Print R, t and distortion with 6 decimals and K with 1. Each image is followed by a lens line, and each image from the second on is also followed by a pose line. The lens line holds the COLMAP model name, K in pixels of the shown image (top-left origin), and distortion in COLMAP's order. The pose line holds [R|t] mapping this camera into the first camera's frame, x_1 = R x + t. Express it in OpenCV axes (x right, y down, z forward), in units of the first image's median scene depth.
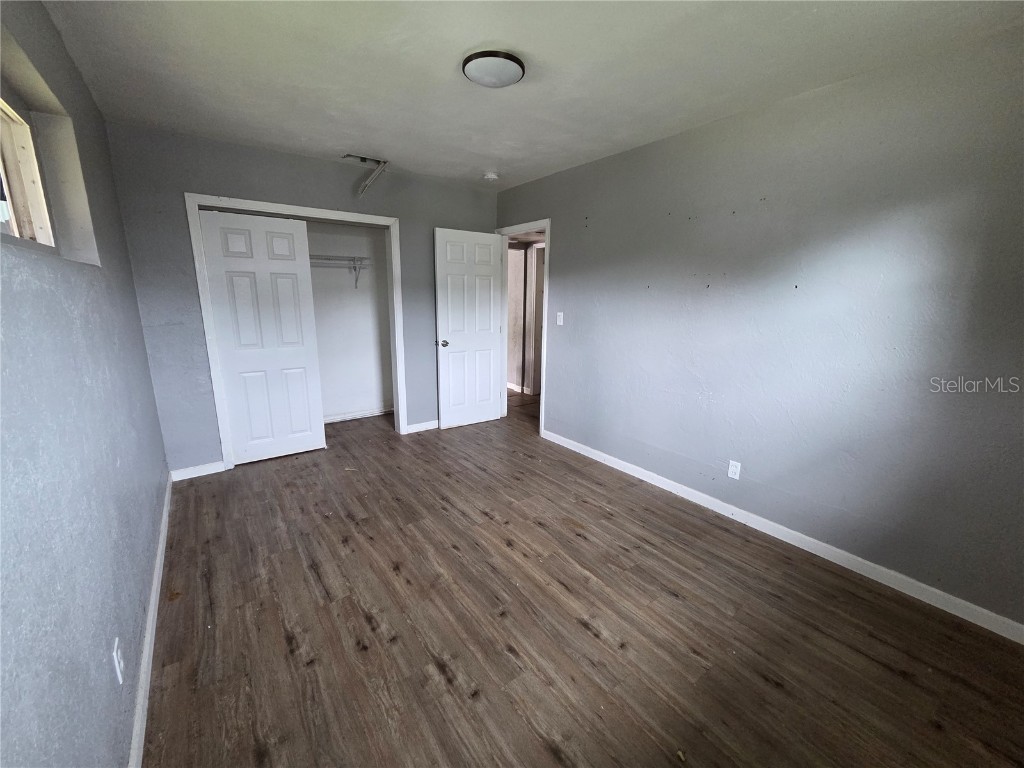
lens RADIAL K [[416.7, 0, 508.0], [0, 416.7, 384.8], [0, 0, 1]] dist [0.003742, -0.000447]
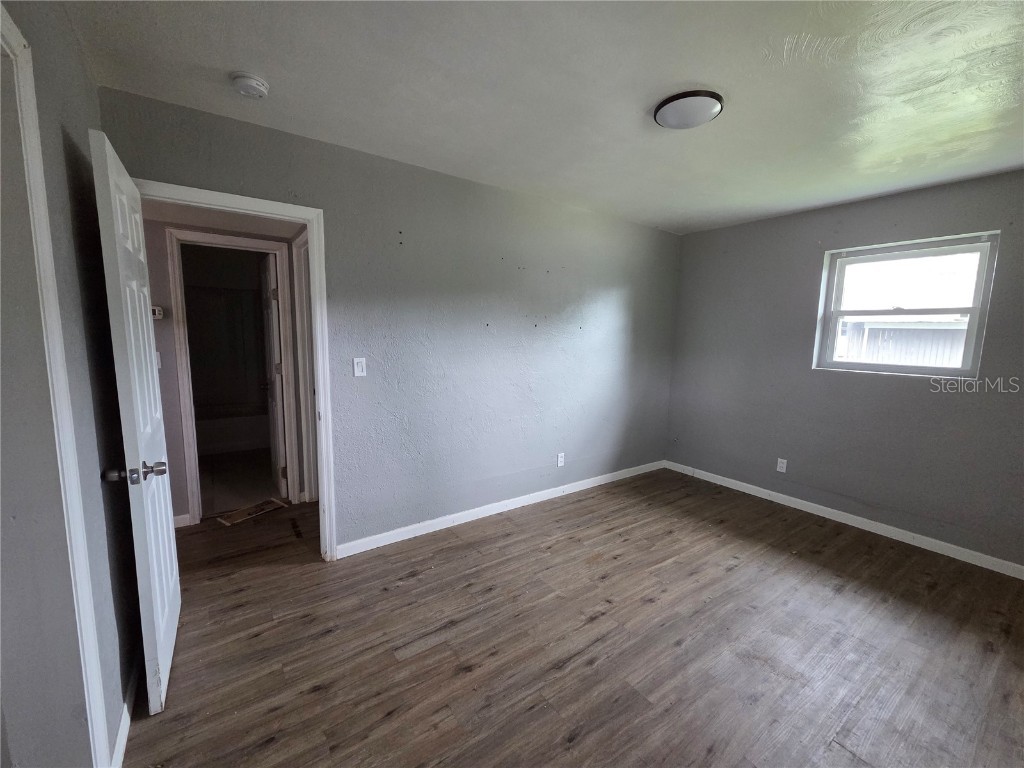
lens RADIAL K [[416.7, 0, 516.1], [0, 416.7, 386.1], [0, 0, 1]] dist [0.003742, -0.000447]
pose [[0.009339, -0.143712, 0.989575, -0.768210], [0.195091, 0.970864, 0.139154, -0.246189], [-0.980741, 0.191757, 0.037104, 1.046356]]
